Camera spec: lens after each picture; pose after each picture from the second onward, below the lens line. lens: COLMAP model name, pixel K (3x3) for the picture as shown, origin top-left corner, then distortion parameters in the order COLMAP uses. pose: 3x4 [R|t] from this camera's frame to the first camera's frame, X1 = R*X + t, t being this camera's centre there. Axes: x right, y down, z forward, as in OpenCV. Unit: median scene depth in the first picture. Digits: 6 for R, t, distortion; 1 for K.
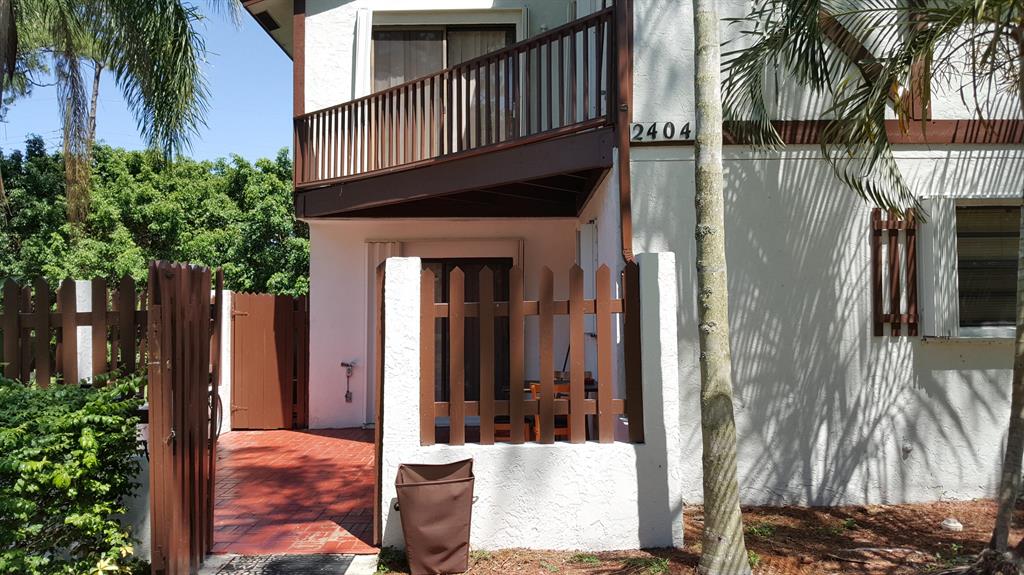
lens RADIAL K [[774.9, 0, 502.5], [0, 774.9, 291.9], [0, 0, 1]] dist [0.017227, -0.084512]
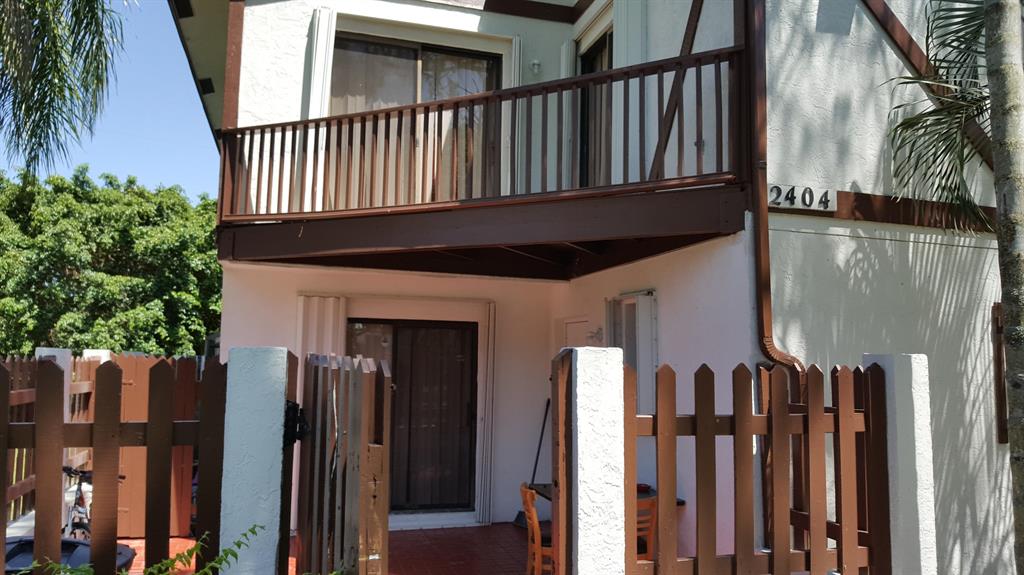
lens RADIAL K [[774.9, 0, 512.3], [0, 774.9, 286.9], [0, 0, 1]] dist [0.017227, -0.084512]
pose [[0.956169, 0.055771, 0.287454, -0.214871], [-0.036222, 0.996682, -0.072887, -0.024635], [-0.290566, 0.059280, 0.955017, 0.191207]]
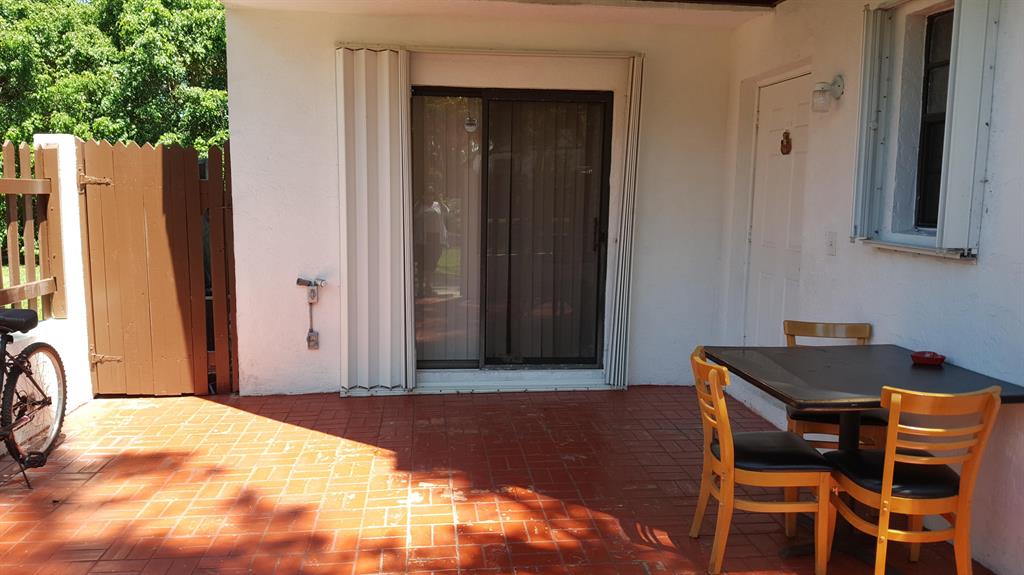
lens RADIAL K [[774.9, 0, 485.1], [0, 774.9, 327.8], [0, 0, 1]] dist [0.017227, -0.084512]
pose [[0.995027, 0.005986, 0.099426, -0.140394], [-0.025830, 0.979554, 0.199519, 0.015154], [-0.096199, -0.201095, 0.974837, 0.486232]]
